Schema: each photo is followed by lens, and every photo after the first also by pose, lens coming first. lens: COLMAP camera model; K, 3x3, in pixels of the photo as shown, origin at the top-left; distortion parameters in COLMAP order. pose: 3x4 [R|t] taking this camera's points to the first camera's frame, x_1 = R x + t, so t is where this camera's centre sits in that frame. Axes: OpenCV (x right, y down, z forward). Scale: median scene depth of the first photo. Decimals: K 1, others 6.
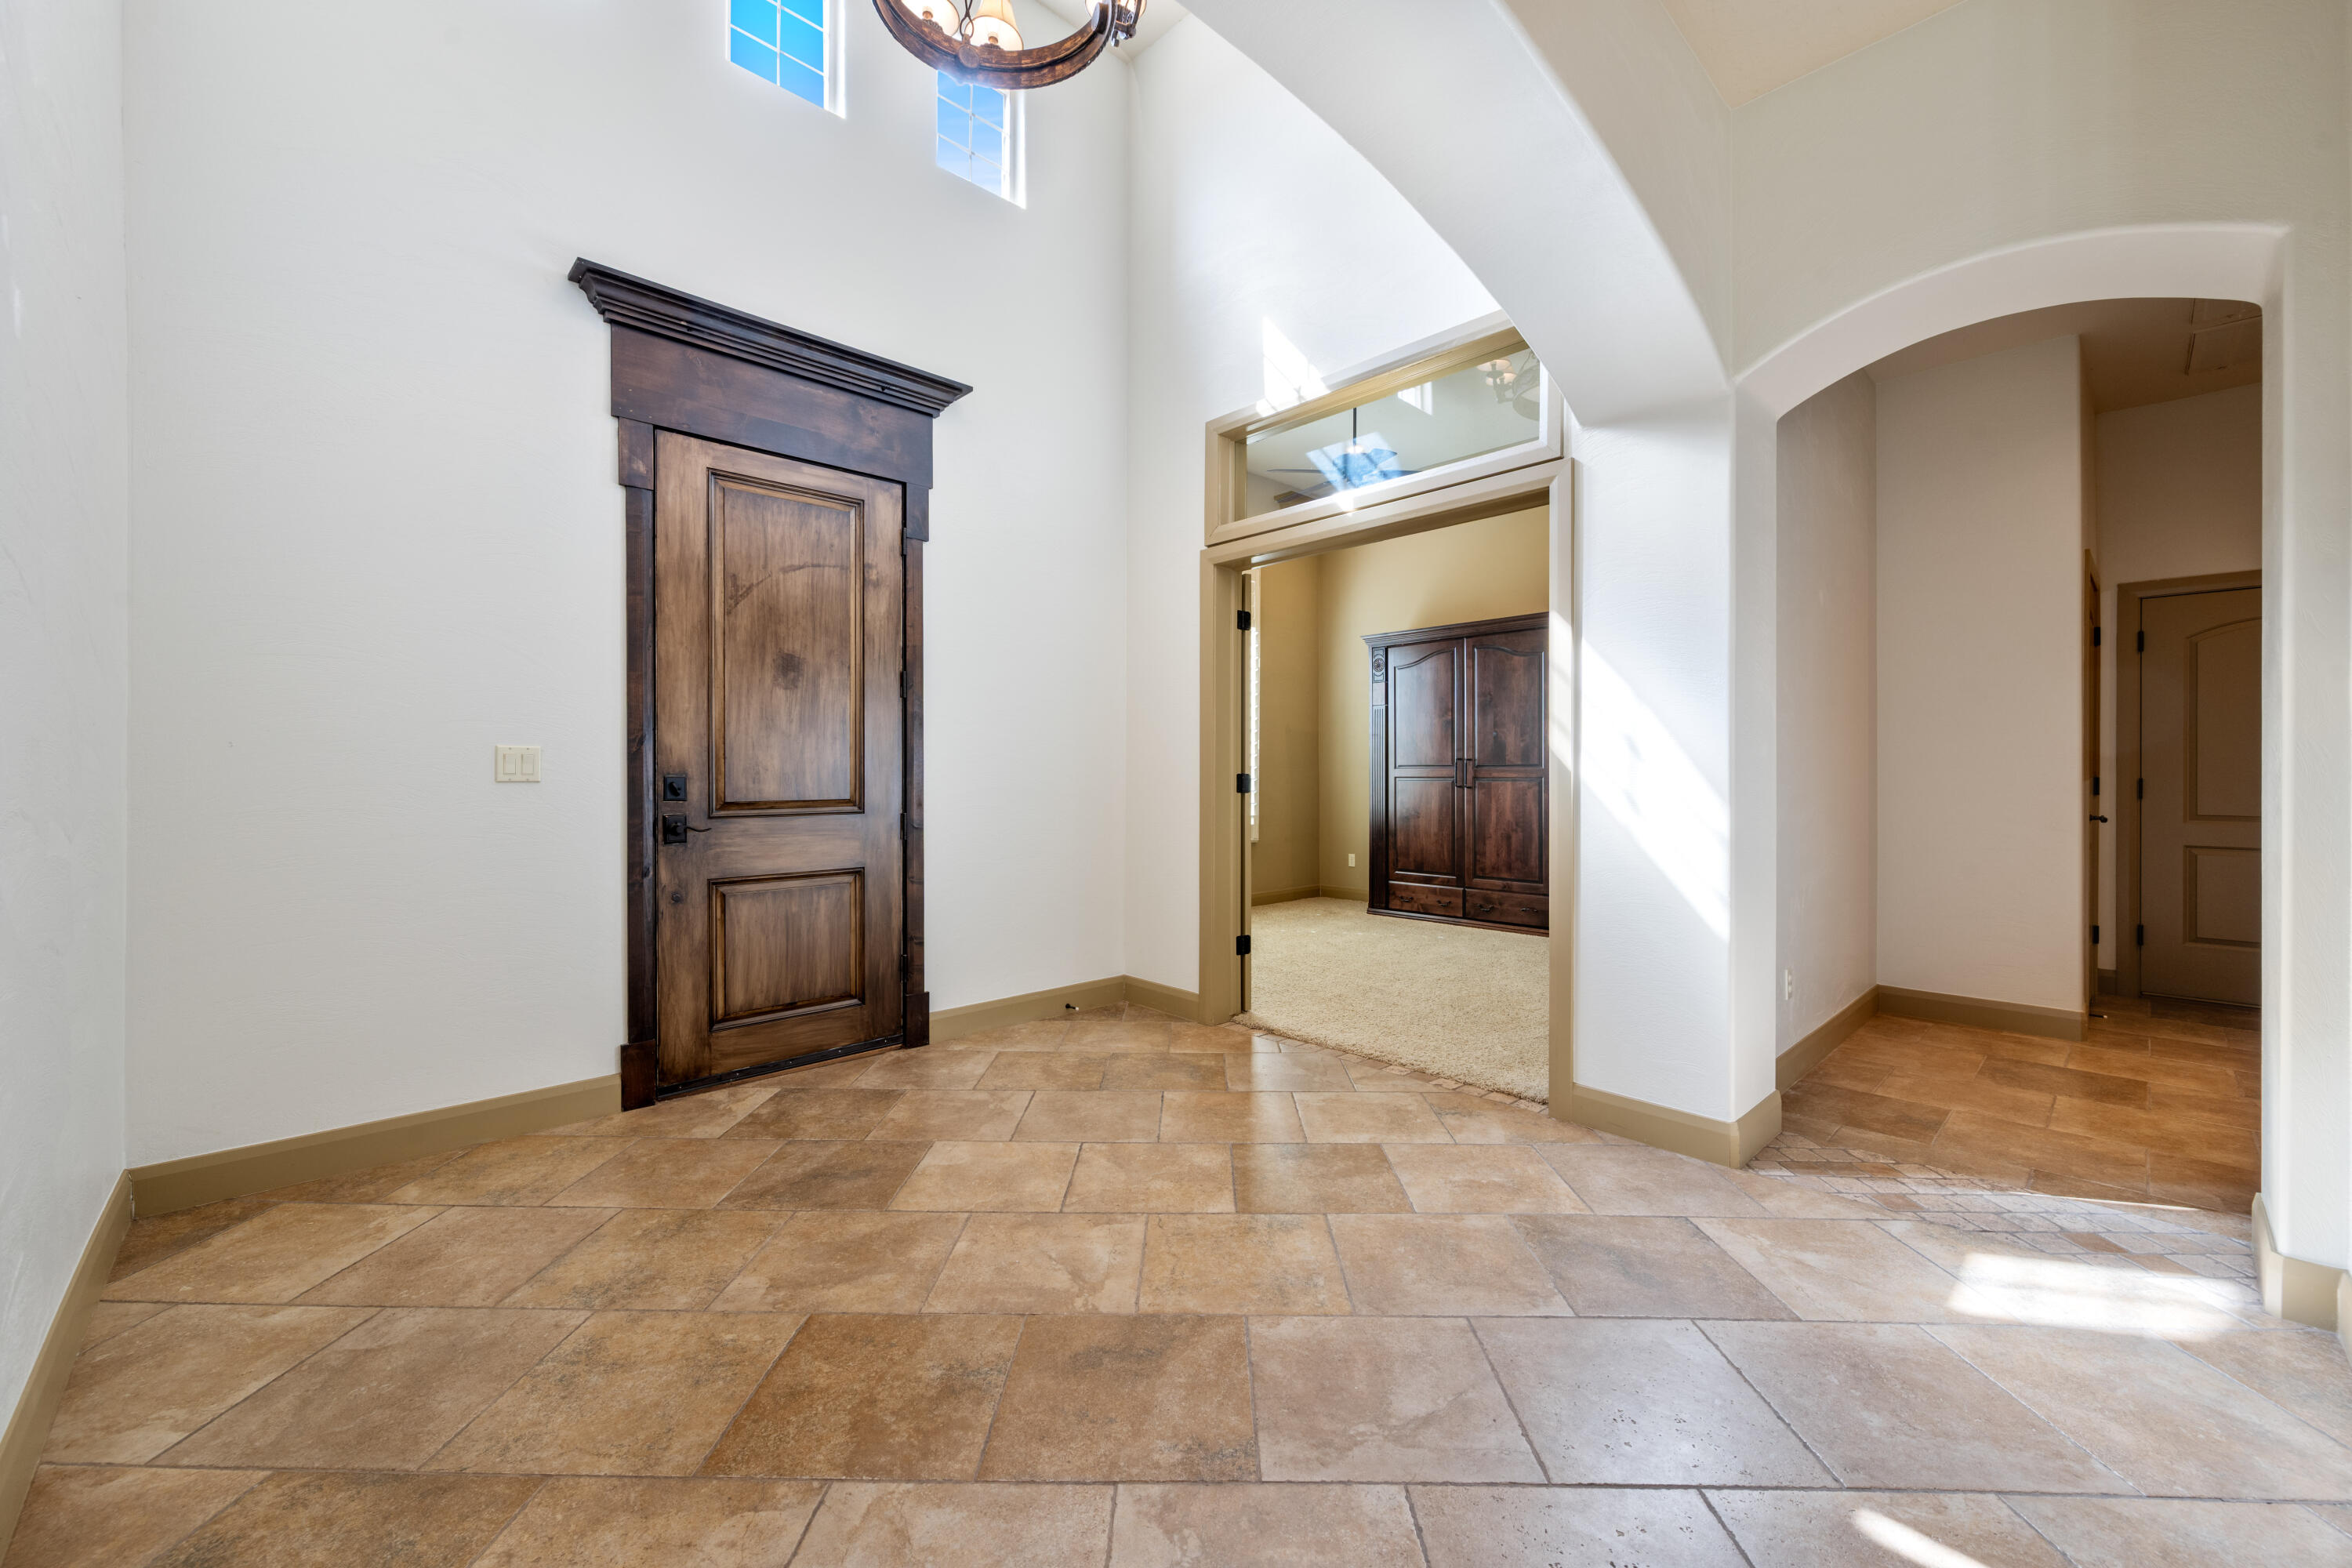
lens RADIAL K [[926.9, 0, 1177.4], [0, 926.9, 774.5], [0, 0, 1]] dist [-0.003312, 0.000171]
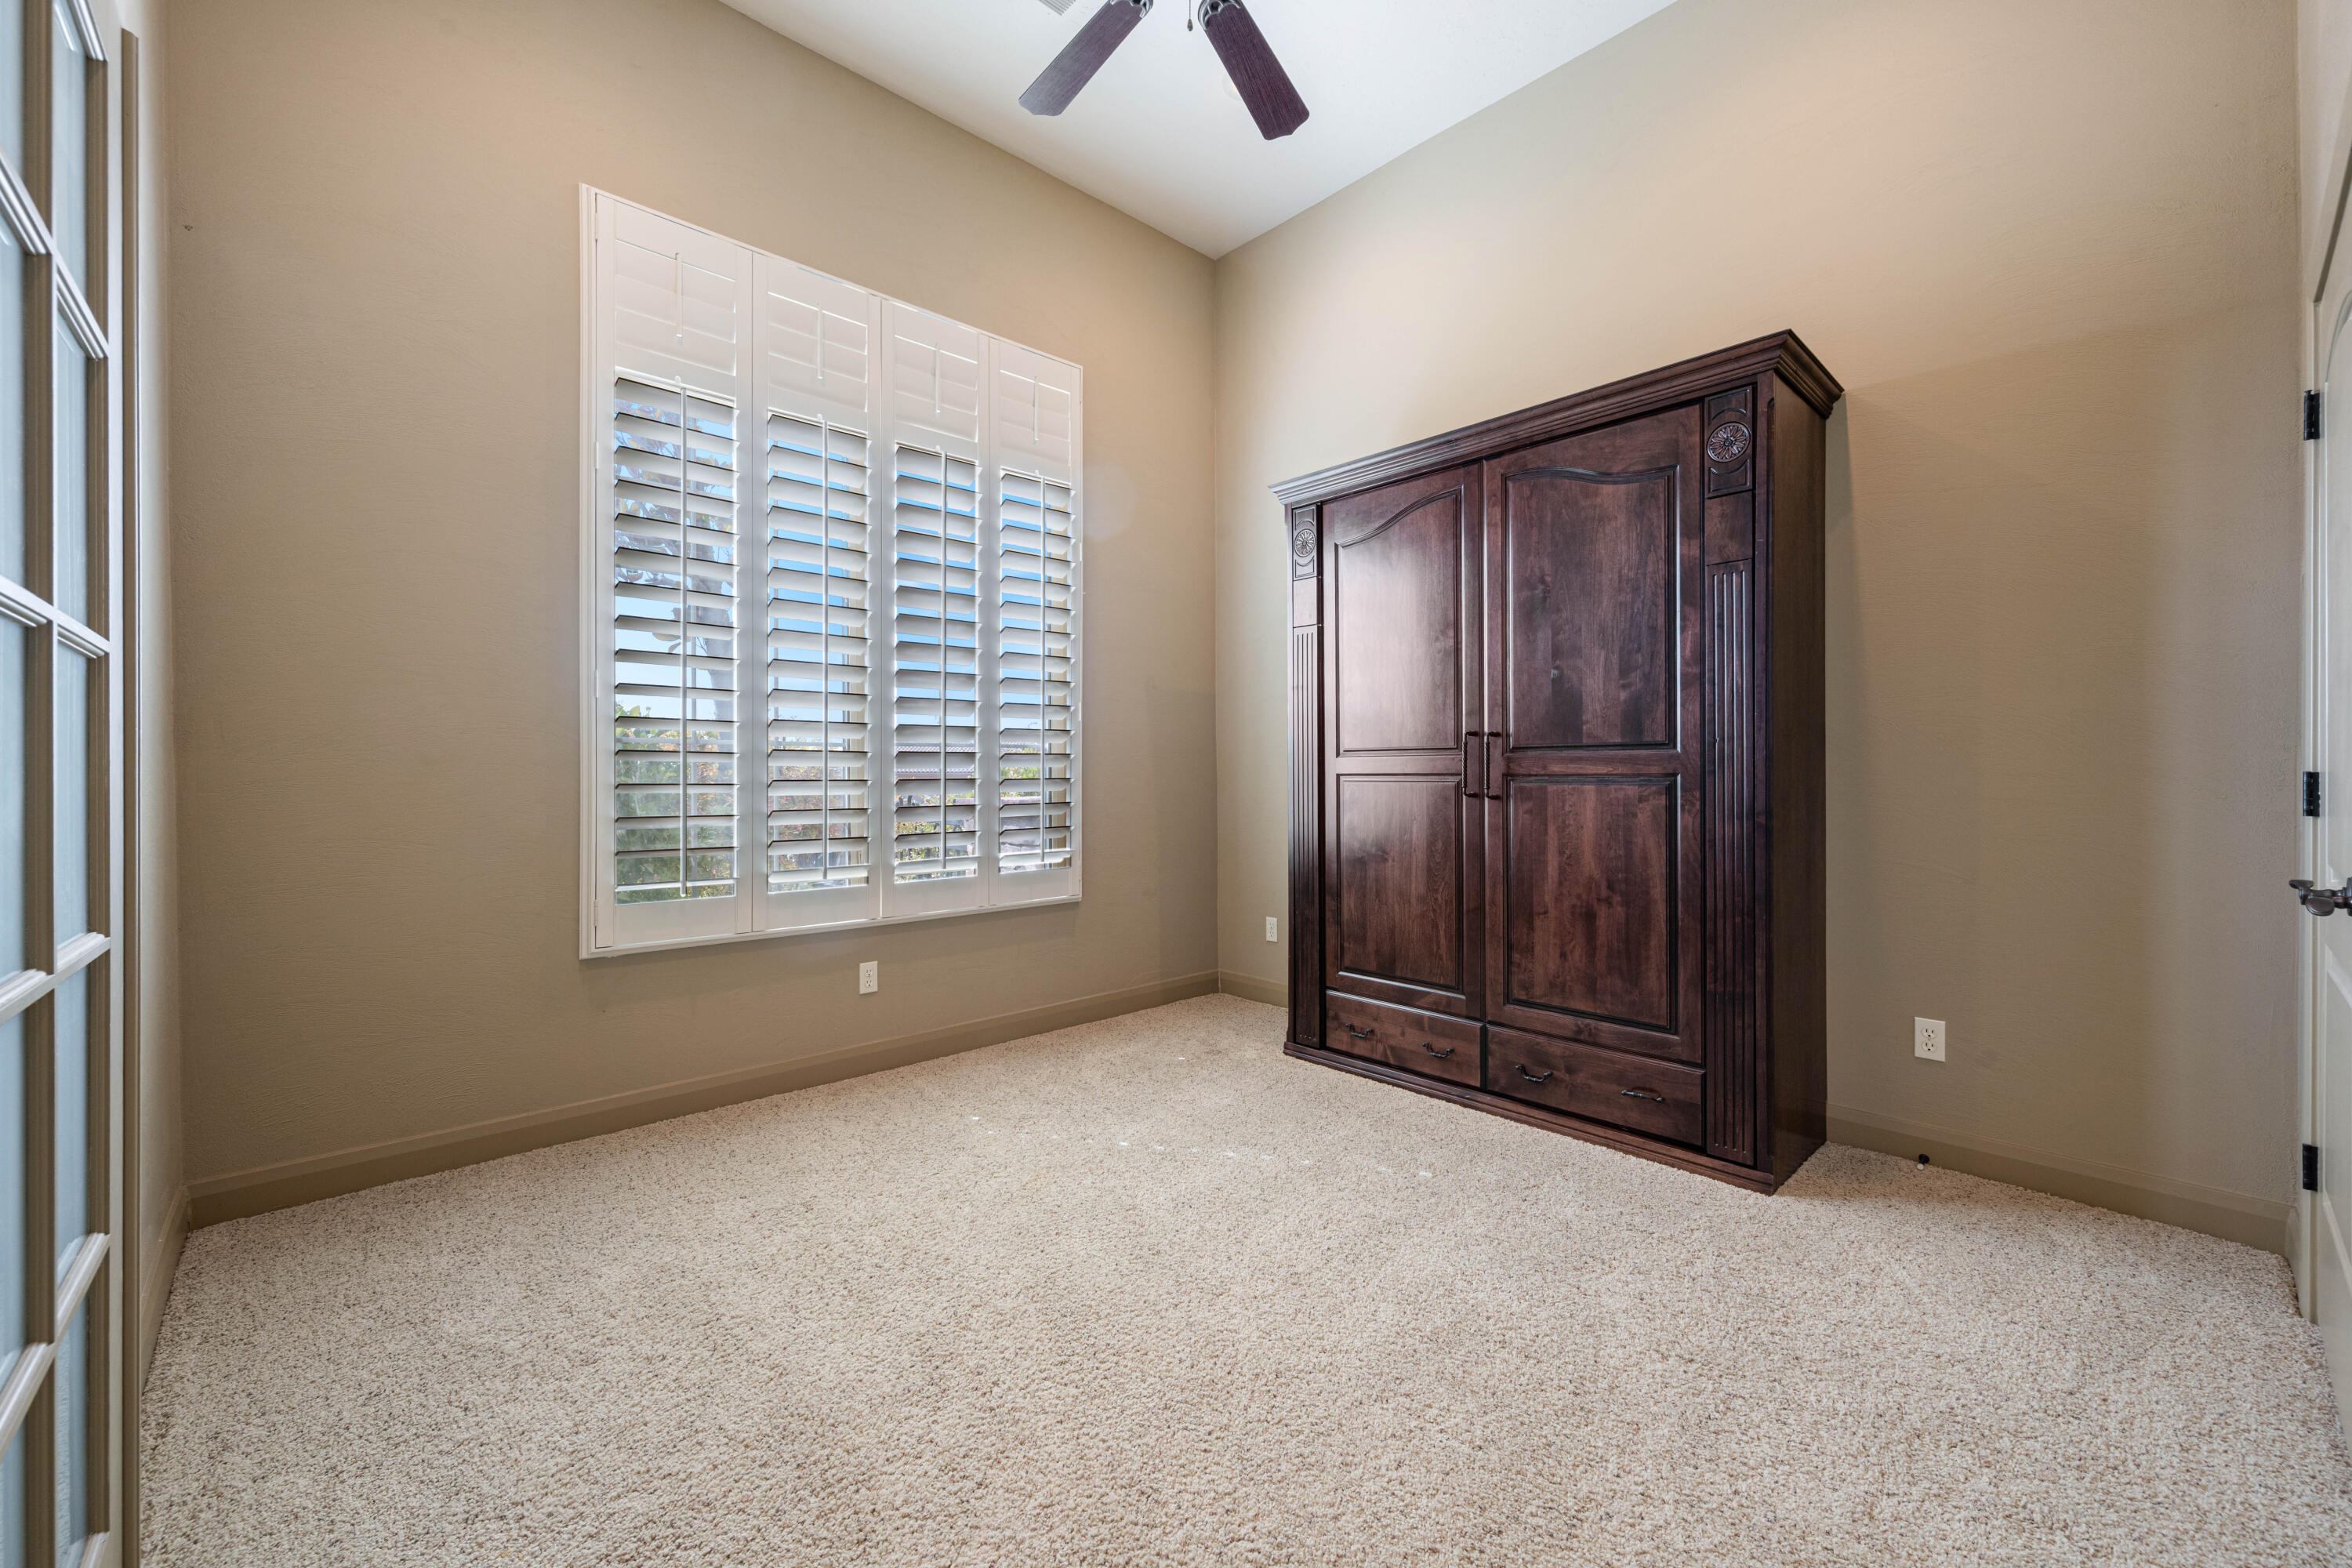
lens RADIAL K [[926.9, 0, 1176.9], [0, 926.9, 775.9], [0, 0, 1]] dist [-0.003312, 0.000171]
pose [[0.999922, -0.006008, -0.010990, 0.167586], [0.006108, 0.999940, 0.009103, -0.001183], [0.010935, -0.009170, 0.999898, 0.554990]]
